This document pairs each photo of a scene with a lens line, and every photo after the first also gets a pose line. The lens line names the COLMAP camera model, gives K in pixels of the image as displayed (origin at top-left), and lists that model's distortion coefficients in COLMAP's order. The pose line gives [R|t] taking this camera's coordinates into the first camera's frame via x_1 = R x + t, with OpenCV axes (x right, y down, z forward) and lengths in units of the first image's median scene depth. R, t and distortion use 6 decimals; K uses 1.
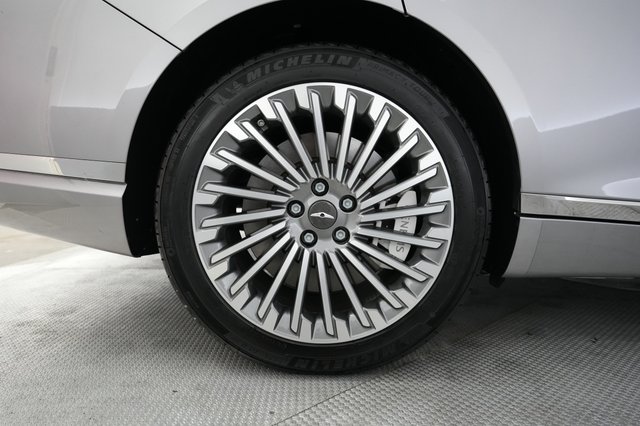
lens RADIAL K [[363.7, 0, 320.0], [0, 363.7, 213.0], [0, 0, 1]] dist [-0.000137, -0.000012]
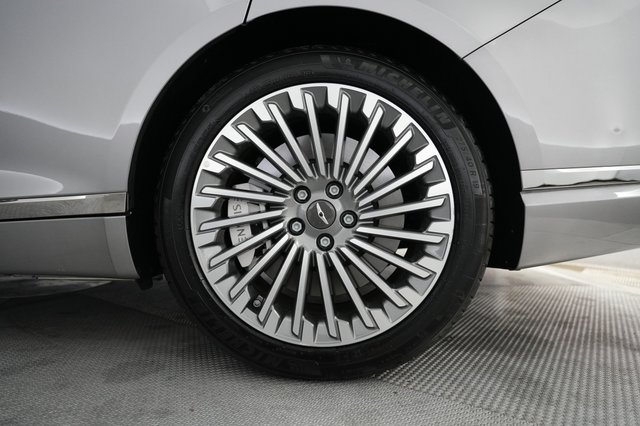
lens RADIAL K [[411.3, 0, 320.0], [0, 411.3, 213.0], [0, 0, 1]] dist [0.000529, 0.000012]
pose [[0.999229, -0.038958, 0.004795, -0.000277], [0.038948, 0.999239, 0.001976, 0.001747], [-0.004869, -0.001788, 0.999987, -0.124017]]
